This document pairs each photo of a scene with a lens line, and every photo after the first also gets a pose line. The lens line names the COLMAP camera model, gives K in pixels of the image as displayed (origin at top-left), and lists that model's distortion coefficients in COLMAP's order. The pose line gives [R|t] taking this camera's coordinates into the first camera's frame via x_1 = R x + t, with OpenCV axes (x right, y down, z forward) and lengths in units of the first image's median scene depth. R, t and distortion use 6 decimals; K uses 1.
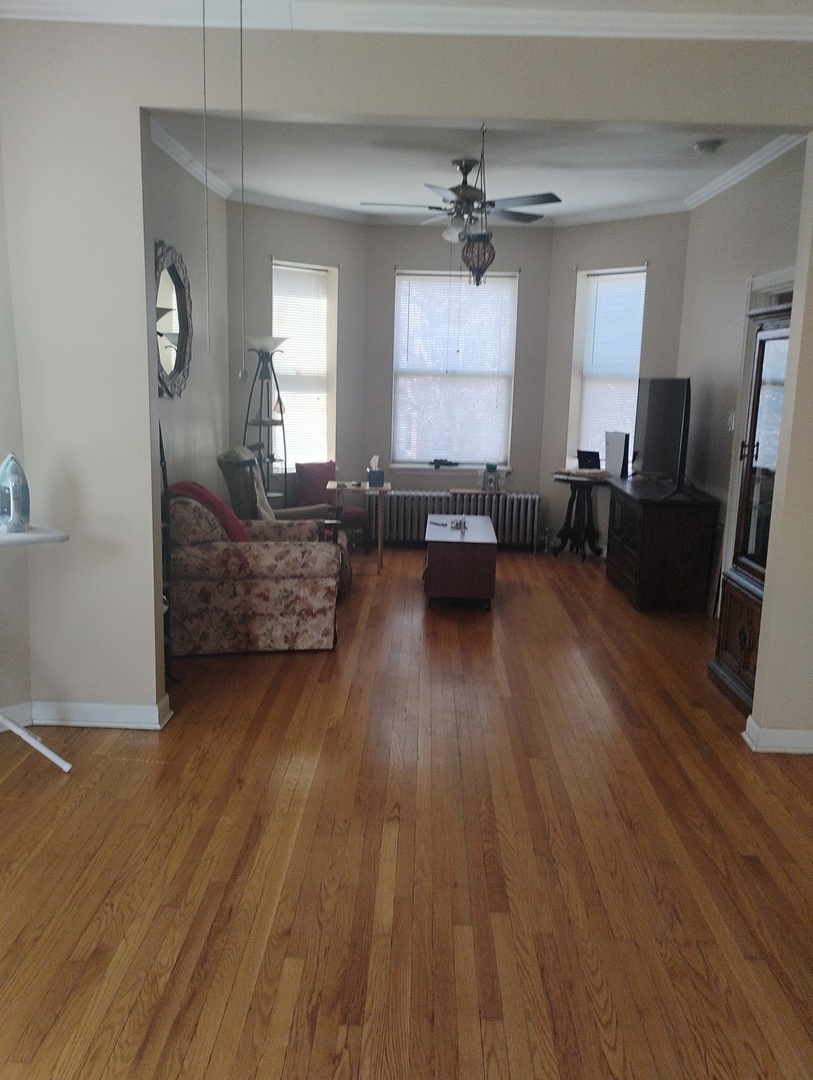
lens RADIAL K [[893.8, 0, 425.5], [0, 893.8, 524.8], [0, 0, 1]] dist [0.049476, -0.086979]
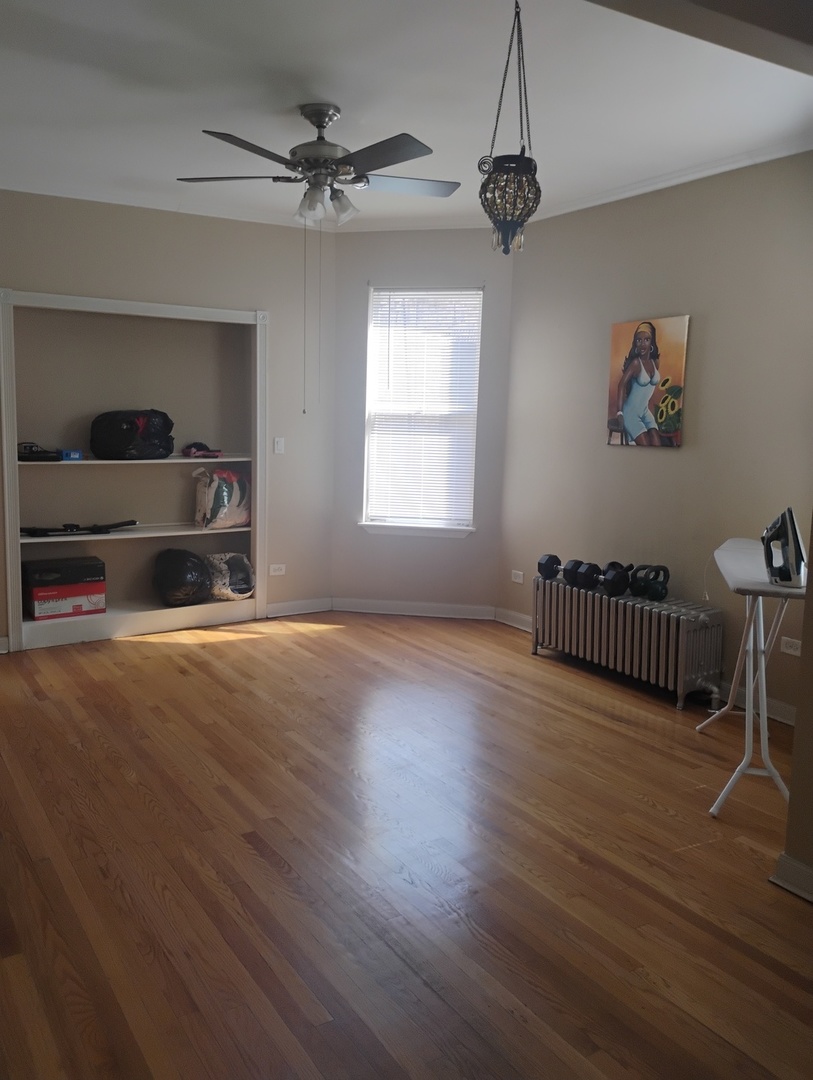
lens RADIAL K [[893.8, 0, 425.5], [0, 893.8, 524.8], [0, 0, 1]] dist [0.049476, -0.086979]
pose [[-0.833195, 0.032214, -0.552041, 0.496412], [-0.135071, 0.956207, 0.259661, -0.307167], [0.536230, 0.290912, -0.792356, 1.786808]]
